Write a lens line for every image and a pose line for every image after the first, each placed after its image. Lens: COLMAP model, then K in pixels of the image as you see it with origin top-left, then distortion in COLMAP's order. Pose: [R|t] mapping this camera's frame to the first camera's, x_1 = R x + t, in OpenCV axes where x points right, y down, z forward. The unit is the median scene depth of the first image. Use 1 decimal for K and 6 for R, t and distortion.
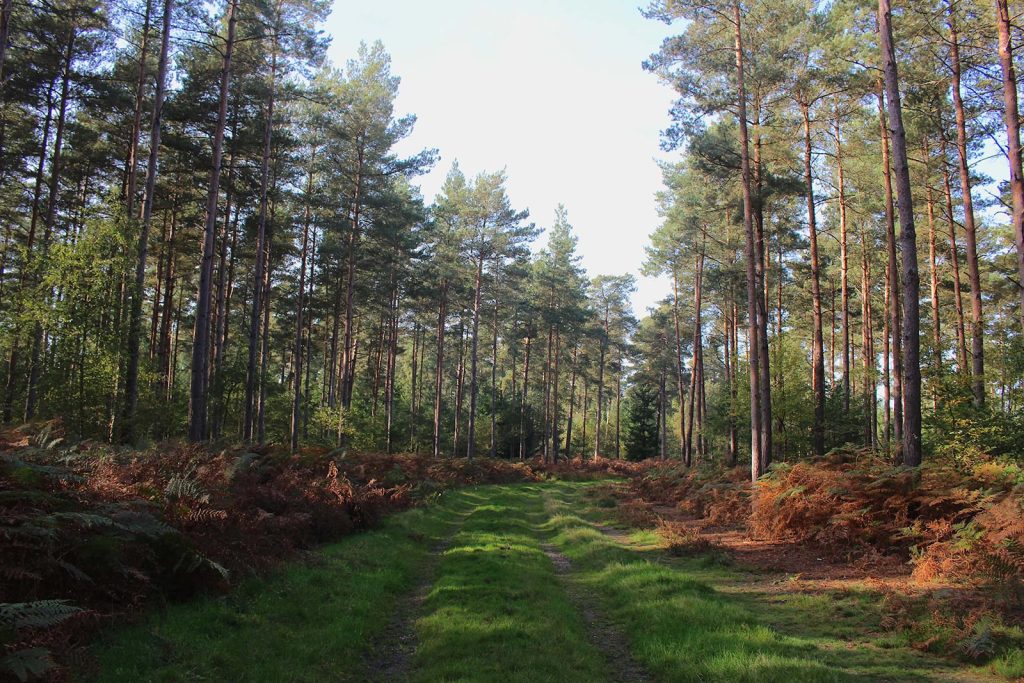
lens RADIAL K [[854.4, 0, 510.3], [0, 854.4, 334.8], [0, 0, 1]] dist [-0.182035, 0.182406]
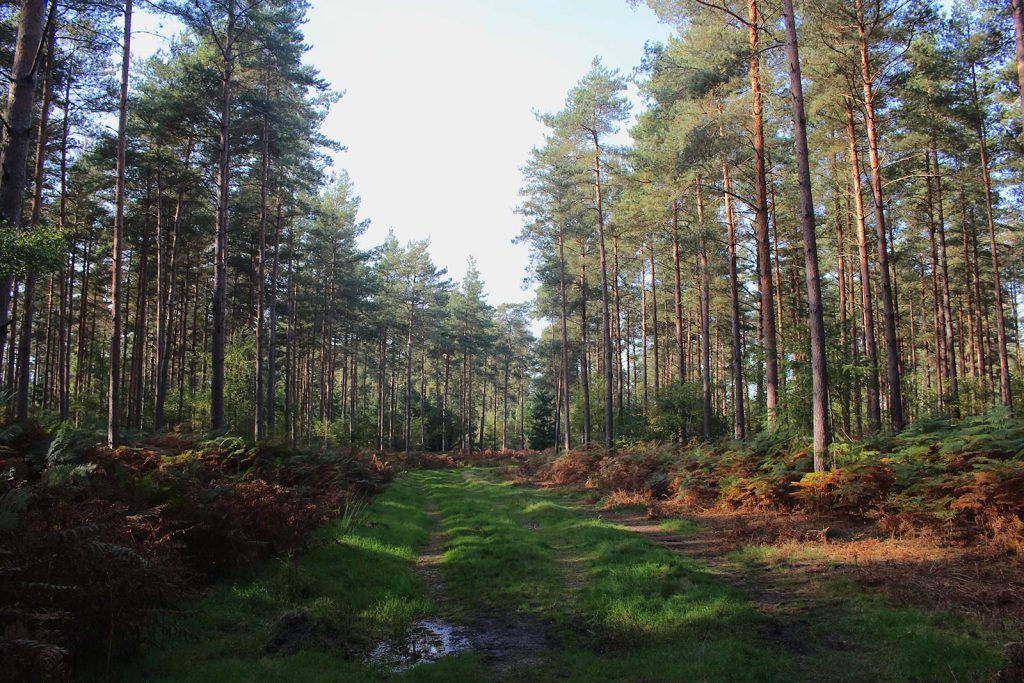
lens RADIAL K [[854.4, 0, 510.3], [0, 854.4, 334.8], [0, 0, 1]] dist [-0.182035, 0.182406]
pose [[0.994896, -0.019070, 0.099088, -0.011782], [0.018223, 0.999789, 0.009451, -0.040191], [-0.099248, -0.007597, 0.995034, -0.280220]]
